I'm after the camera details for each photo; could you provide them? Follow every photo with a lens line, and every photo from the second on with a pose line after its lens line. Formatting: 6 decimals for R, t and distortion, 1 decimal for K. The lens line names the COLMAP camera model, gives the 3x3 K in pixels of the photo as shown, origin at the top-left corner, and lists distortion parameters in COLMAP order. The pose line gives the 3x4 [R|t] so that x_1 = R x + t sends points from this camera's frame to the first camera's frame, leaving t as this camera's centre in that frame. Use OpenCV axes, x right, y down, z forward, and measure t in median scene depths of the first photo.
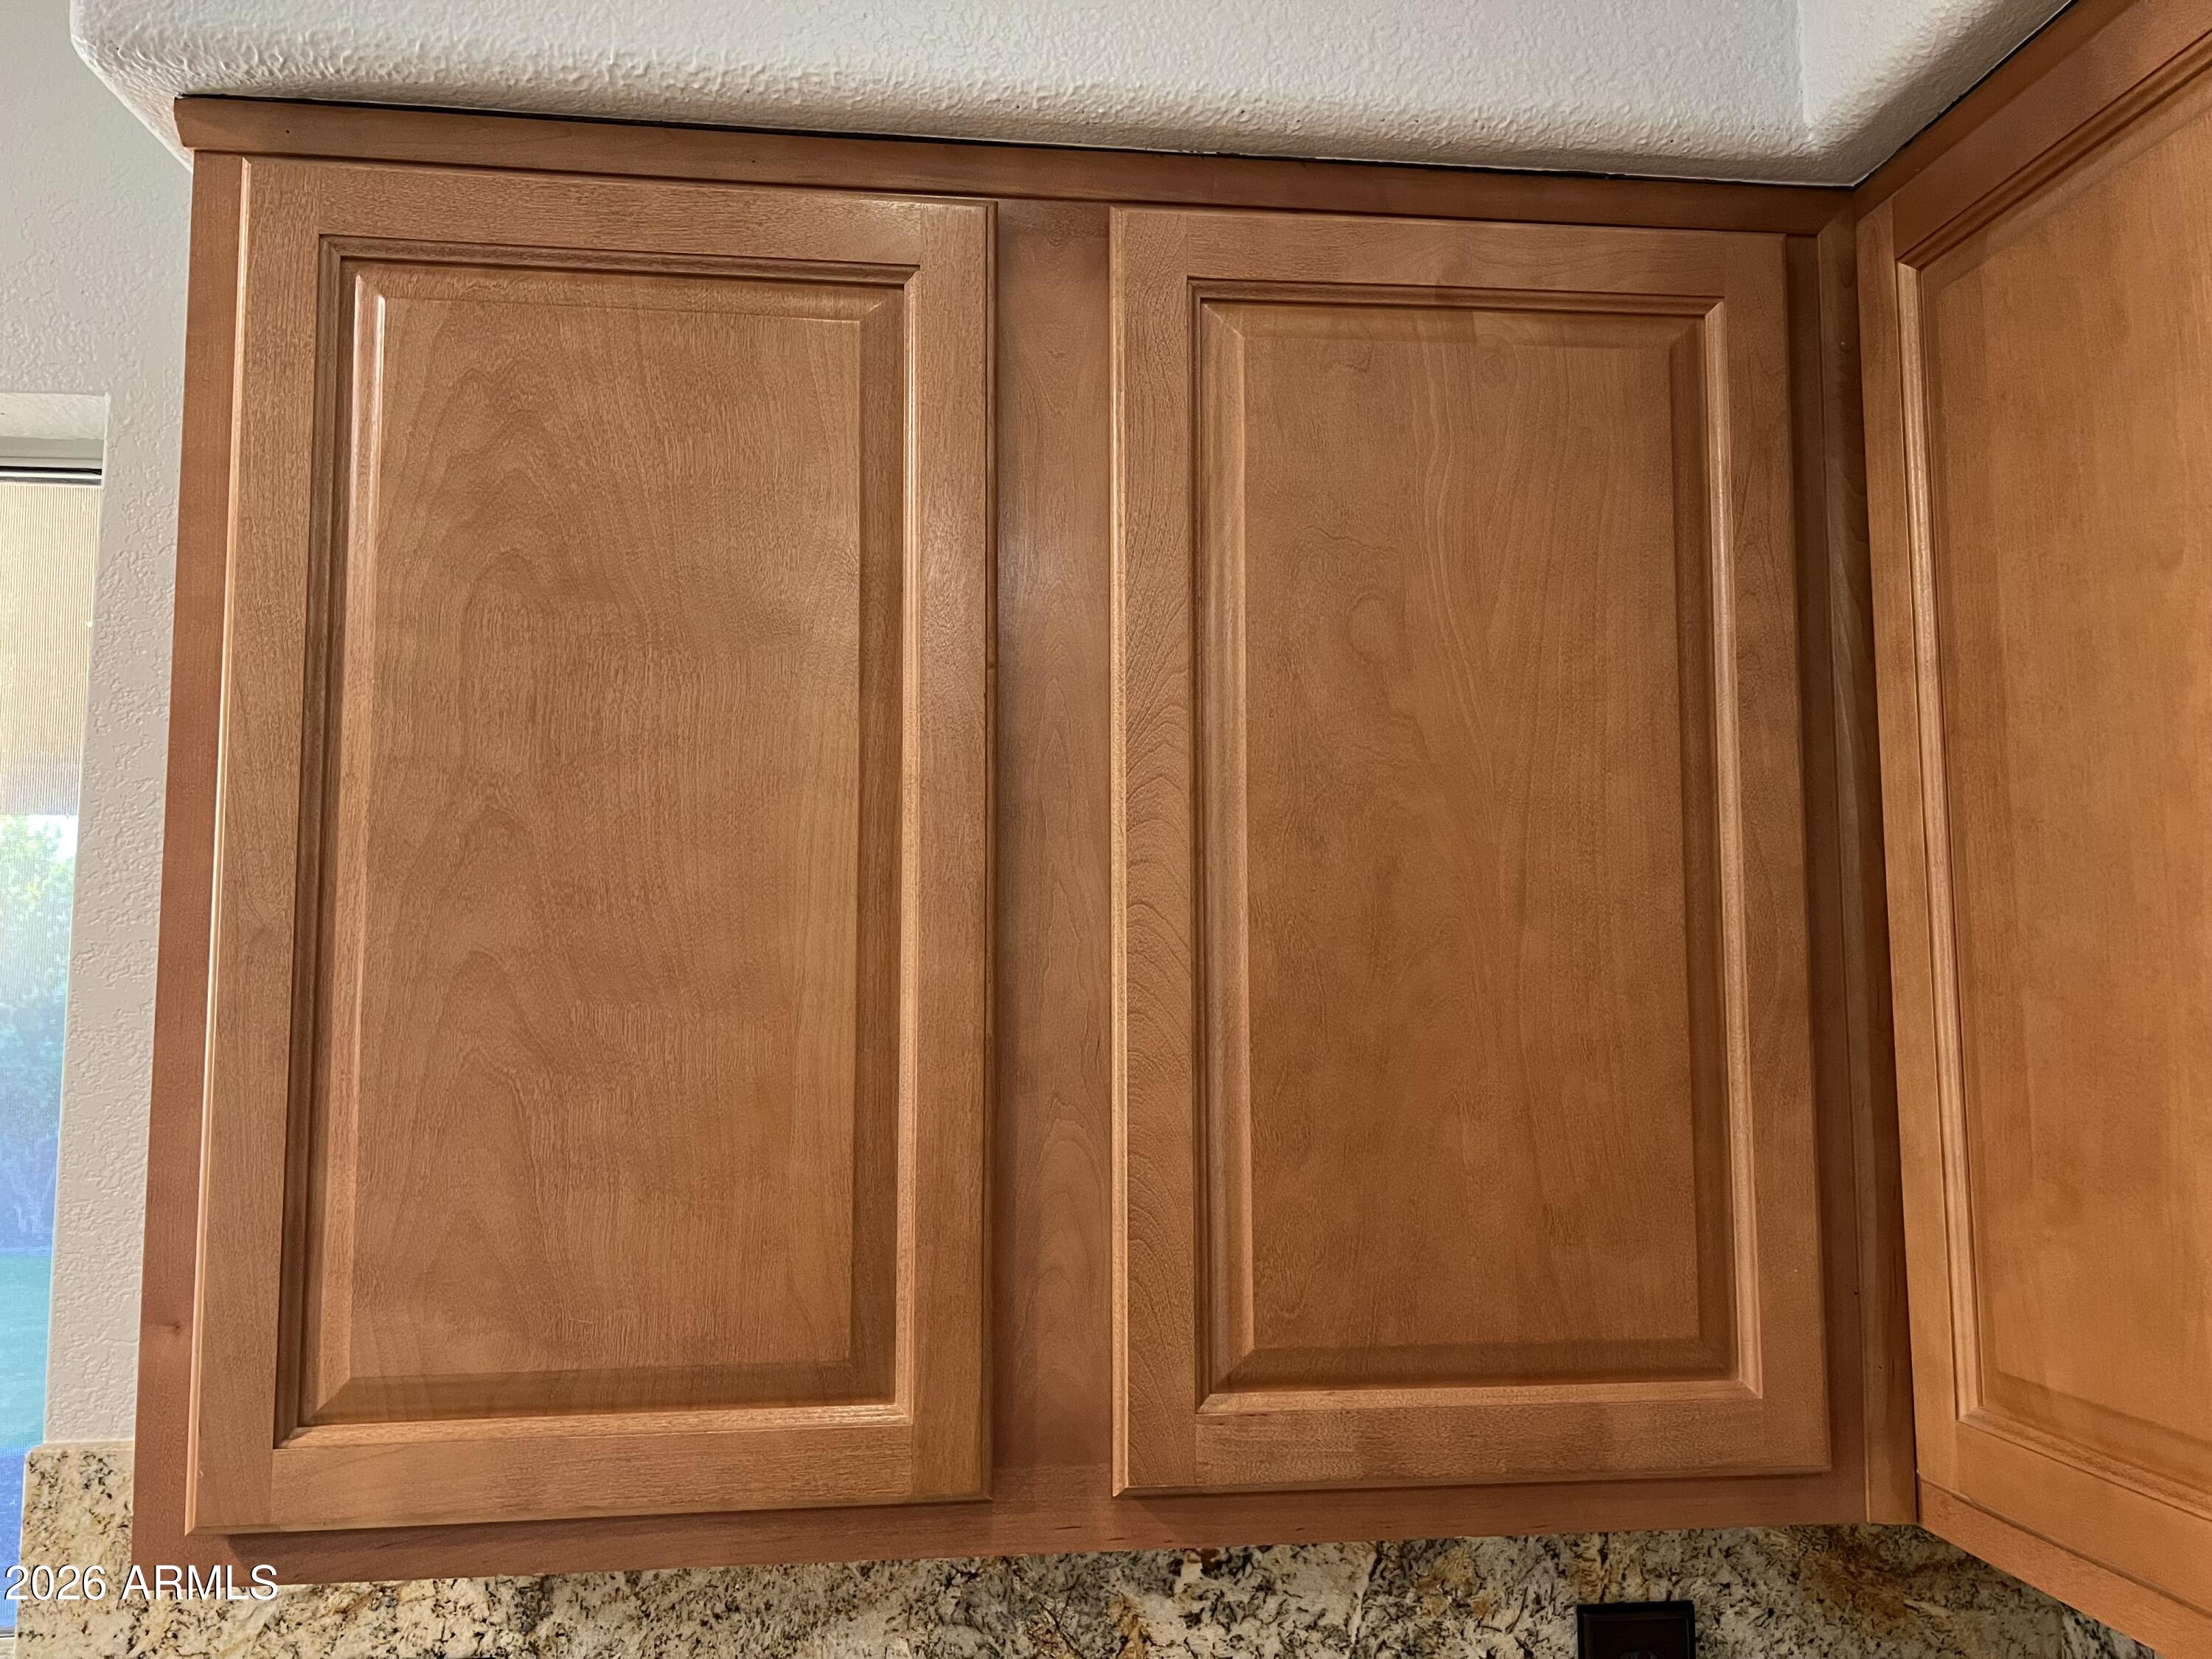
lens RADIAL K [[1705.9, 0, 1106.0], [0, 1705.9, 829.5], [0, 0, 1]] dist [0.009307, 0.004735]
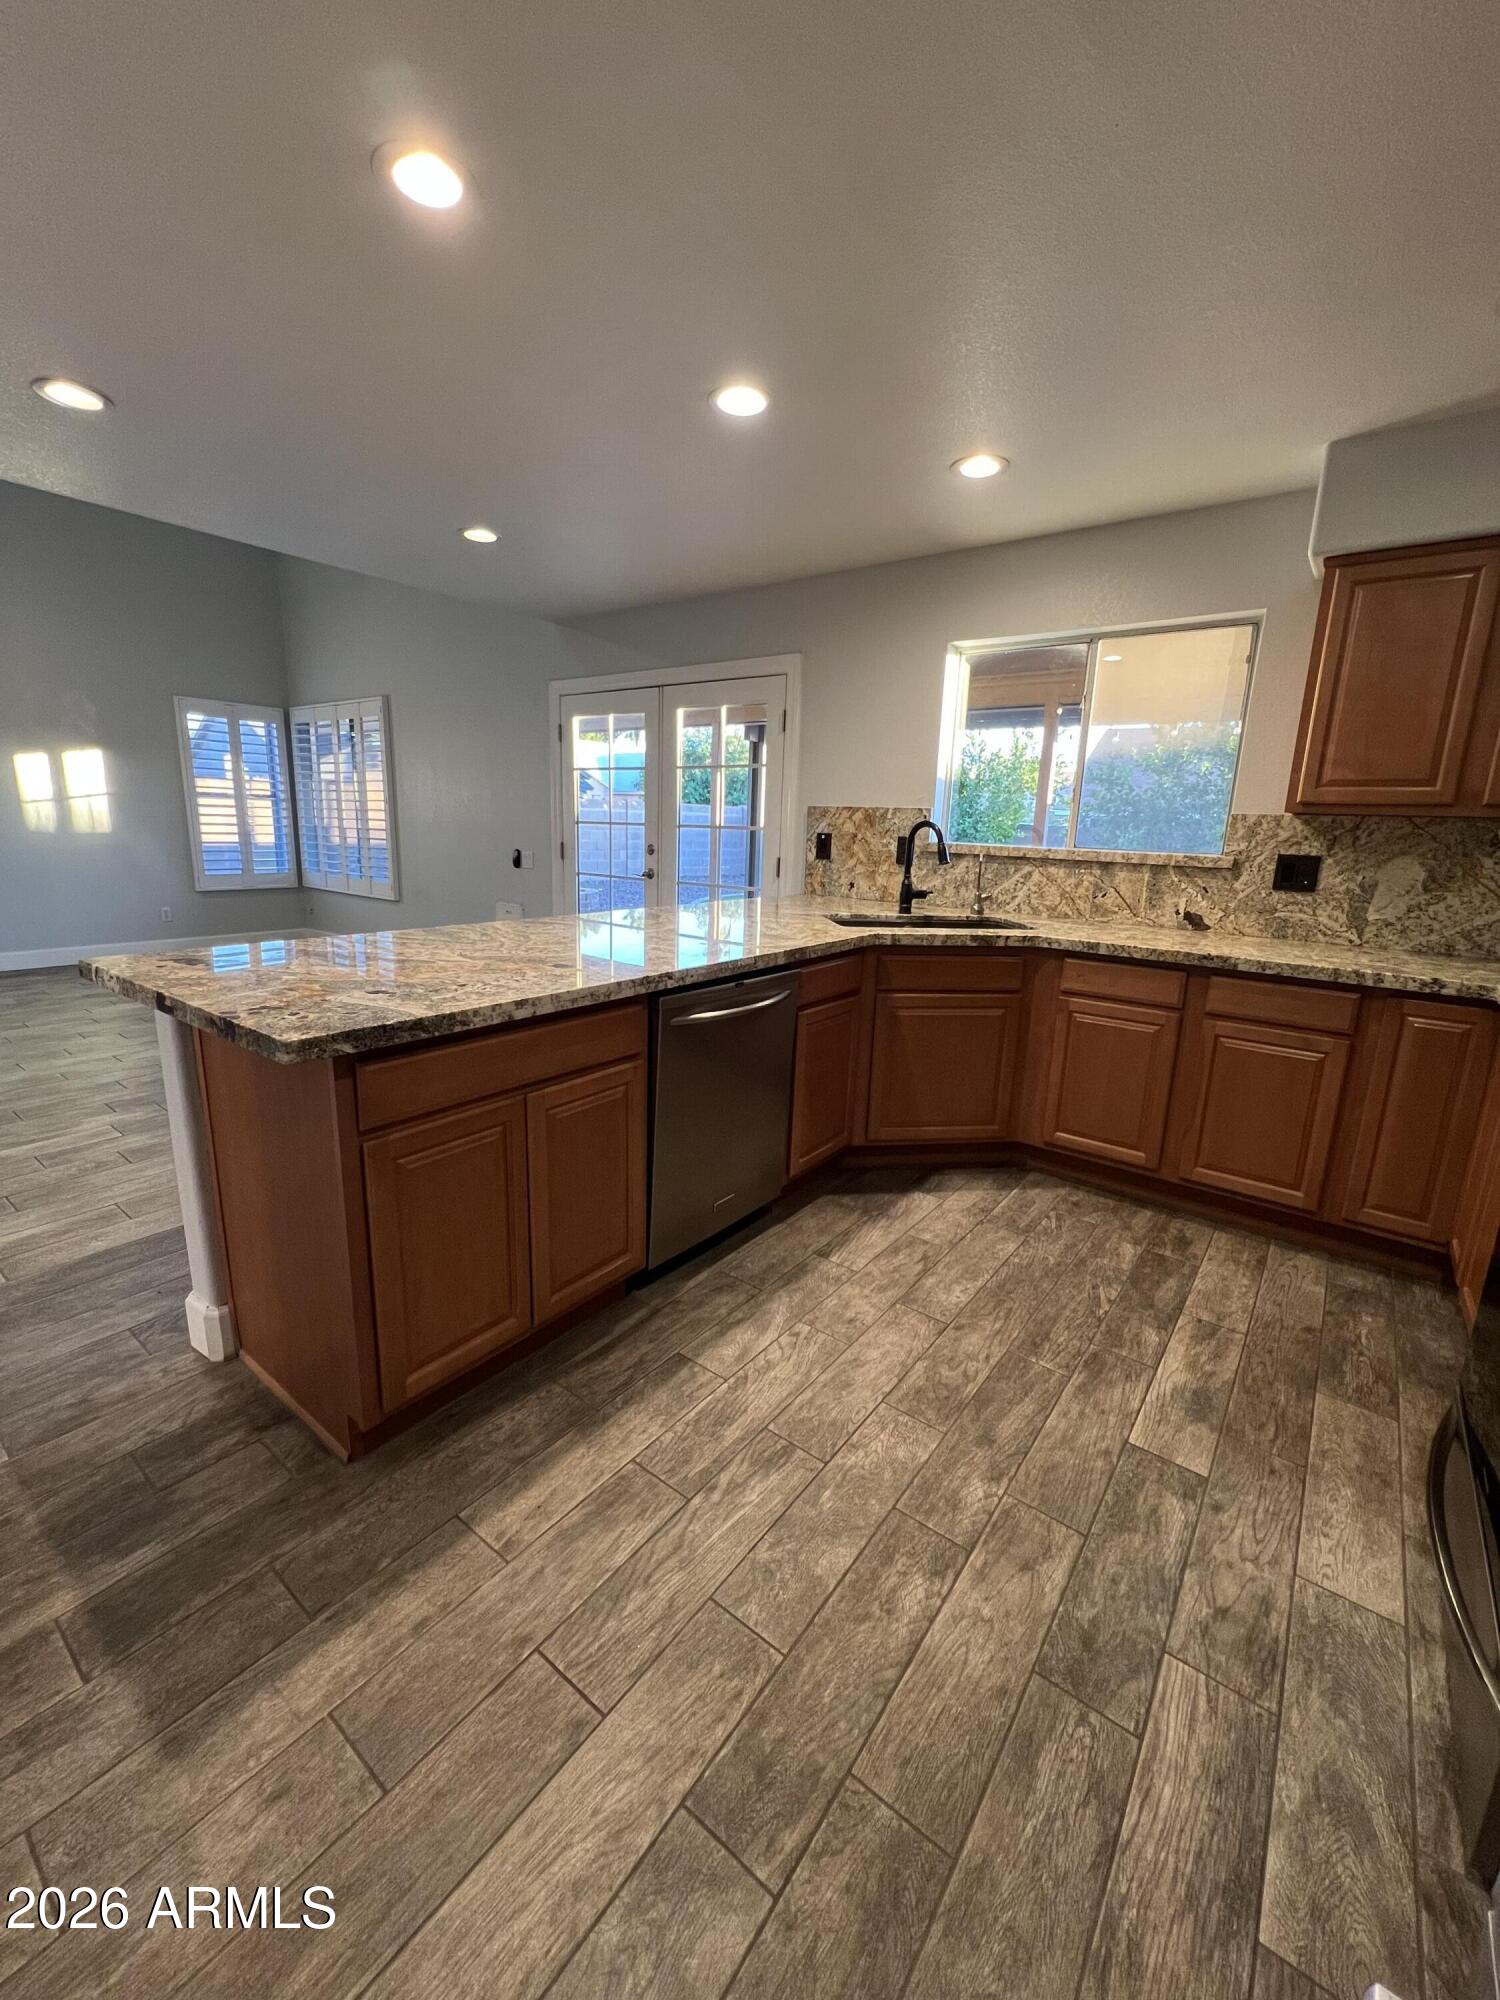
lens RADIAL K [[806.0, 0, 750.0], [0, 806.0, 1000.0], [0, 0, 1]] dist [-0.001450, -0.000254]
pose [[0.724449, 0.178330, -0.665862, 0.139385], [0.027817, 0.957608, 0.286729, 0.179653], [0.688767, -0.226243, 0.688777, -2.694603]]
